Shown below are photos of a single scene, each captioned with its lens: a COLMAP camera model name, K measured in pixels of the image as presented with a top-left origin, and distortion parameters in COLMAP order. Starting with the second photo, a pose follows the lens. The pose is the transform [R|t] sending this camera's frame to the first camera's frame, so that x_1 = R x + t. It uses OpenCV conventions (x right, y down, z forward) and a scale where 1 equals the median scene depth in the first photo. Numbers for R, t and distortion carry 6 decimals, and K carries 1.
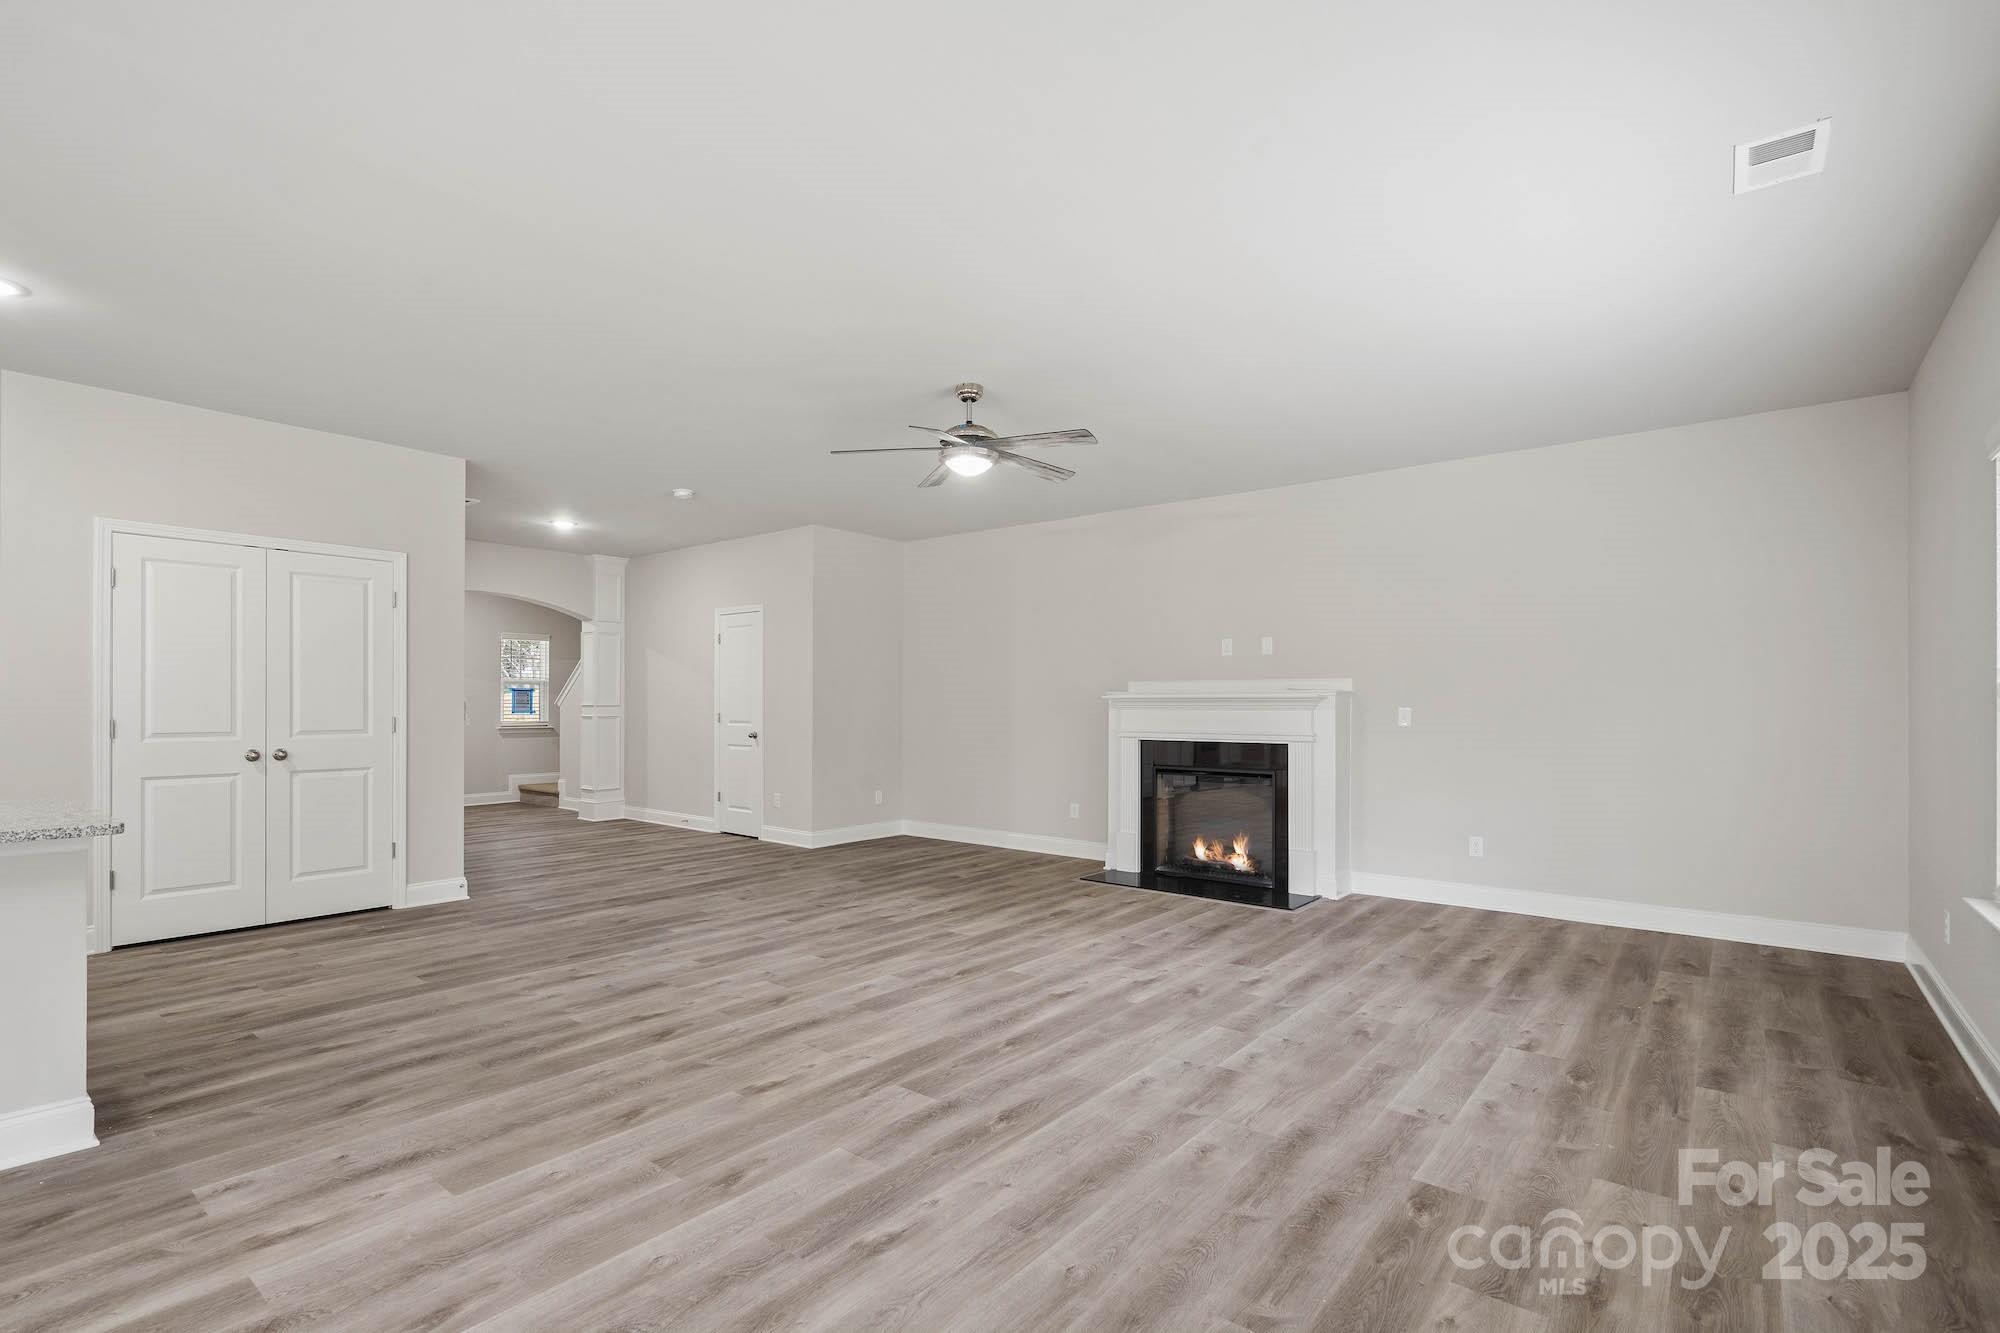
lens RADIAL K [[919.8, 0, 998.0], [0, 919.8, 702.7], [0, 0, 1]] dist [0.001200, 0.000171]
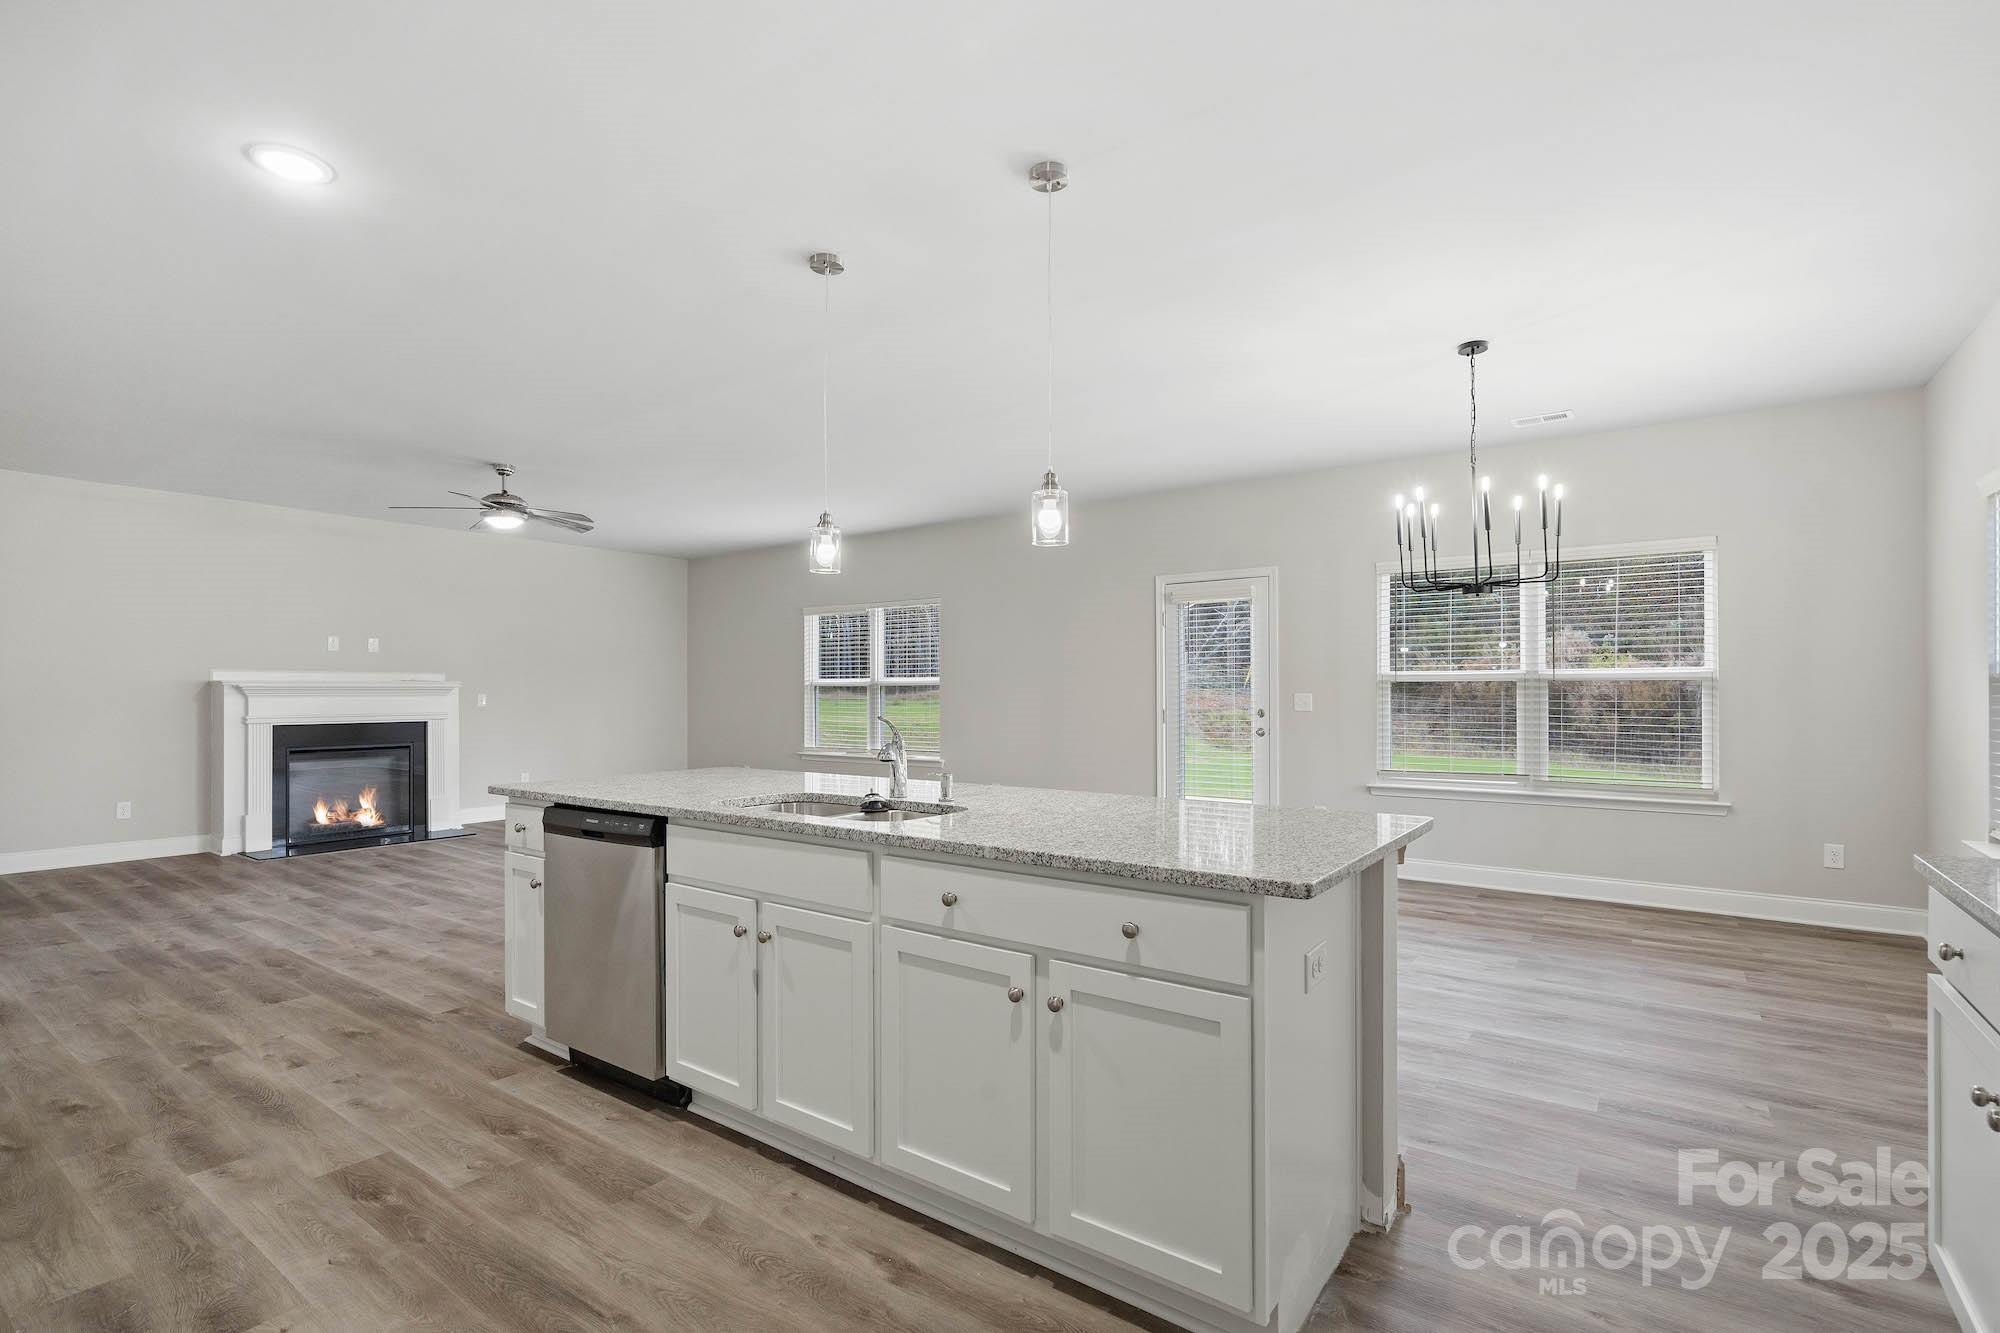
lens RADIAL K [[917.4, 0, 1000.0], [0, 917.4, 666.5], [0, 0, 1]] dist [0.002012, 0.000508]
pose [[-0.057882, 0.021043, 0.998102, -1.134742], [-0.002566, 0.999771, -0.021227, -0.009438], [-0.998320, -0.003790, -0.057815, 0.251812]]
